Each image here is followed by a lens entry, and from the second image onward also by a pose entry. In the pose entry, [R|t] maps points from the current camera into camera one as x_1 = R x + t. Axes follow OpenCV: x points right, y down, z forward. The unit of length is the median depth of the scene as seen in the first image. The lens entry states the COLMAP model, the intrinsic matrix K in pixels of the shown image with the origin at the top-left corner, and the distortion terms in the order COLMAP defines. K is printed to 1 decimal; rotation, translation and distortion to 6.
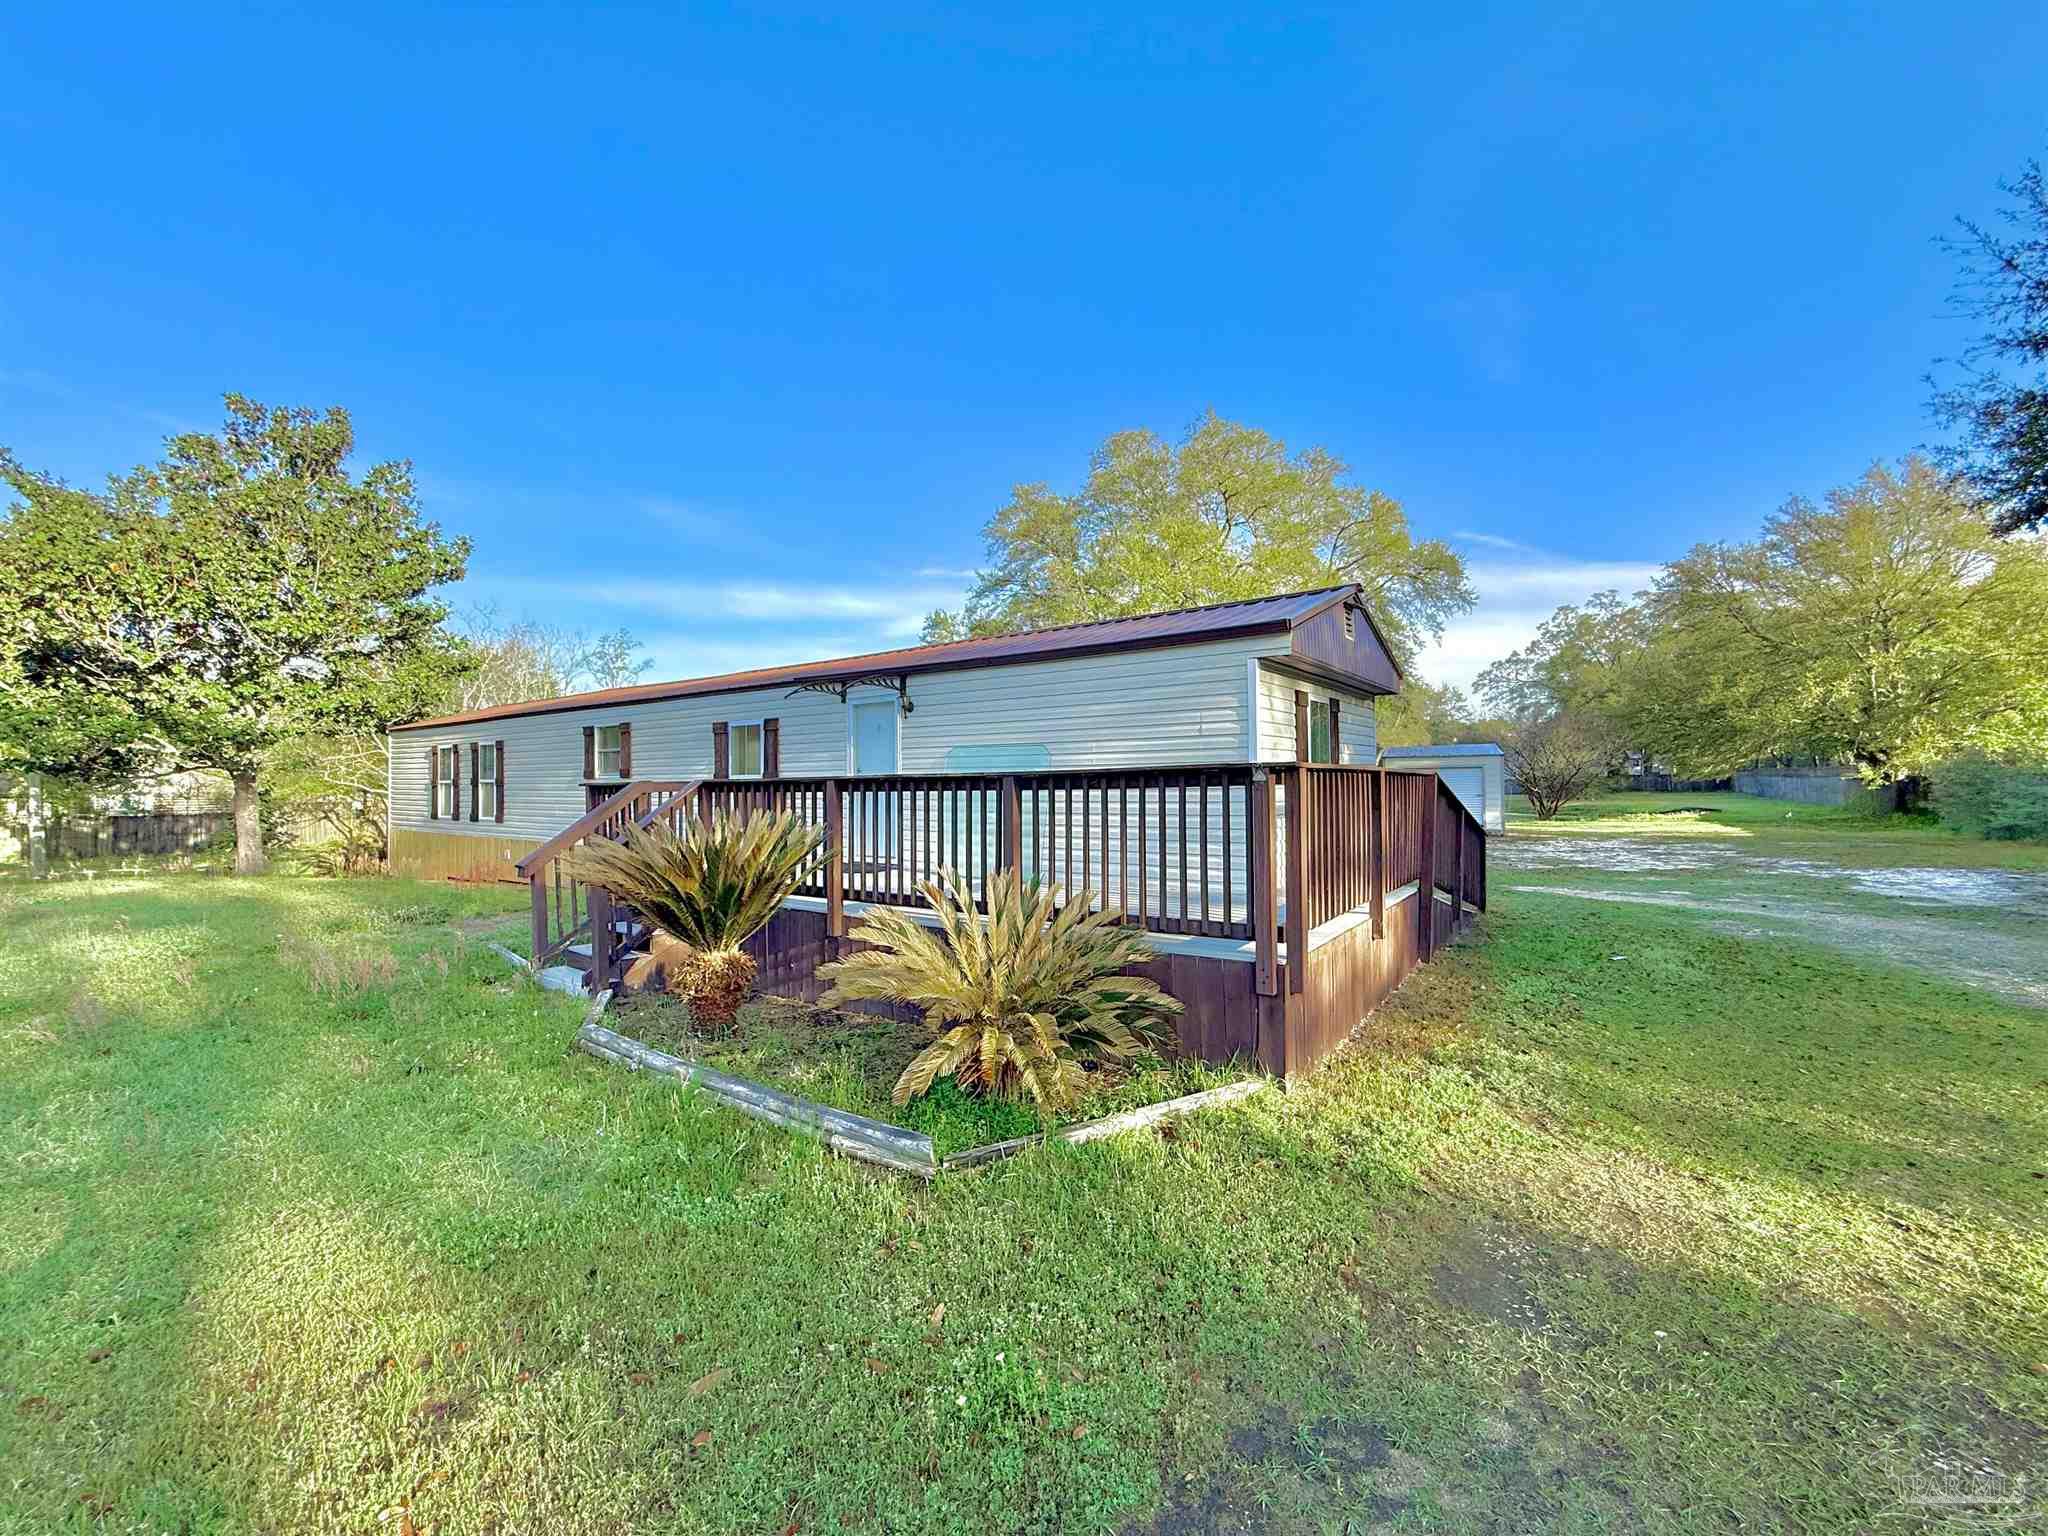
lens RADIAL K [[815.8, 0, 1017.6], [0, 815.8, 768.8], [0, 0, 1]] dist [0.000376, -0.000074]
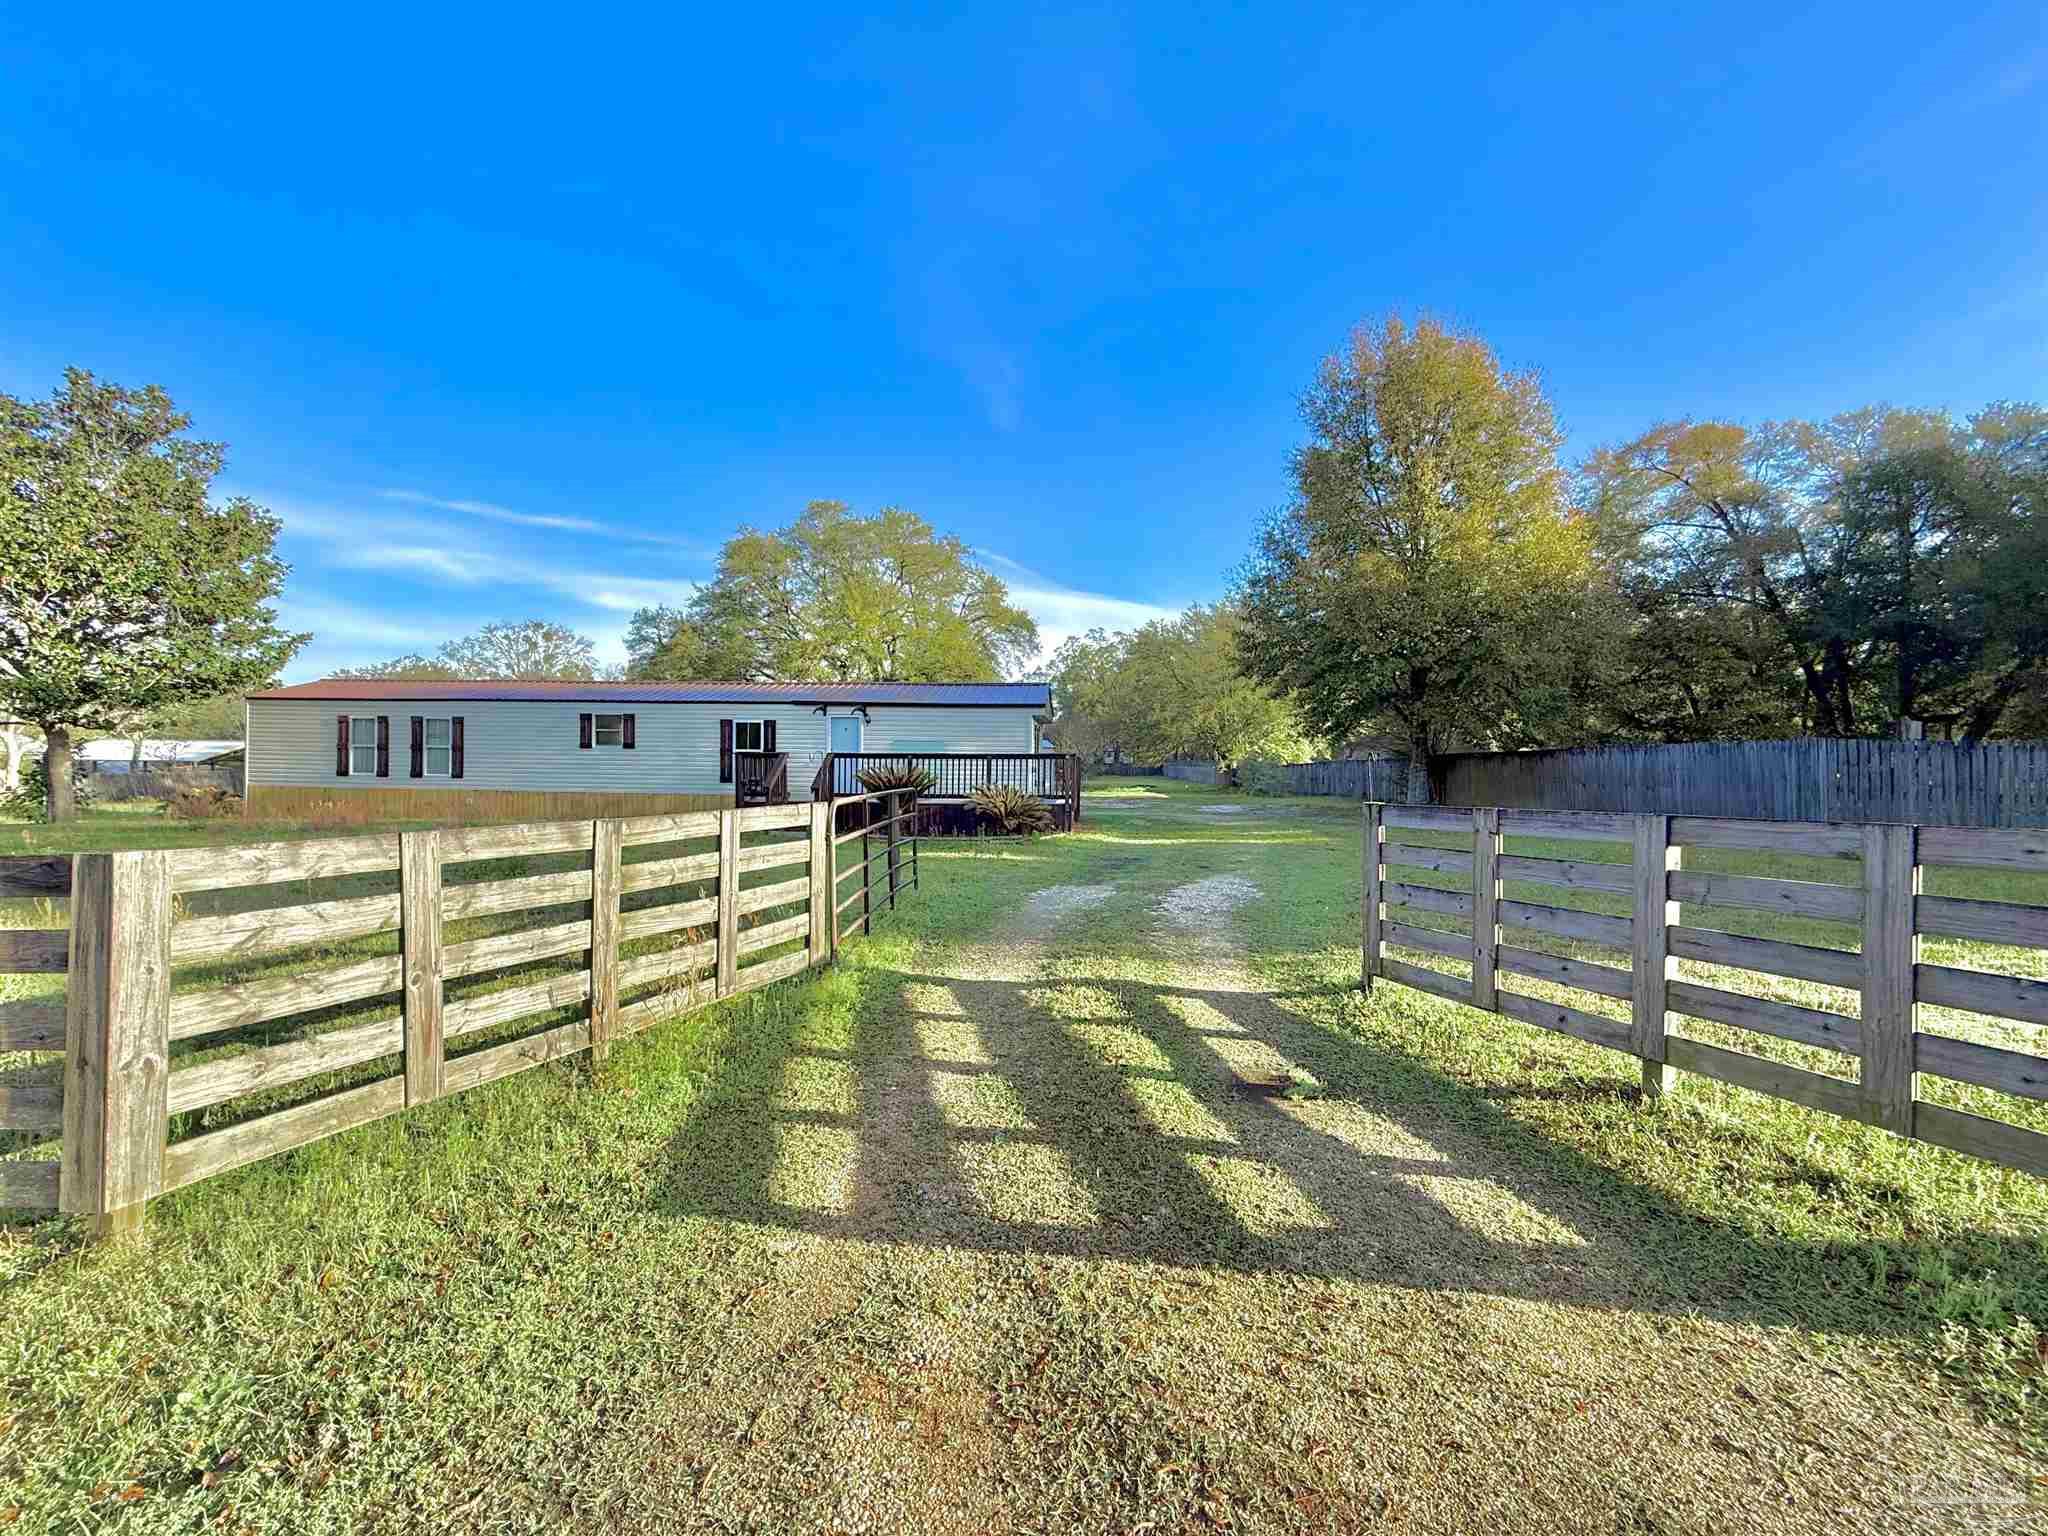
lens RADIAL K [[815.8, 0, 1017.6], [0, 815.8, 768.8], [0, 0, 1]] dist [0.000376, -0.000074]
pose [[0.857457, 0.016830, 0.514281, -0.258106], [-0.028187, 0.999501, 0.014288, 0.002691], [-0.513783, -0.026747, 0.857503, -0.306456]]
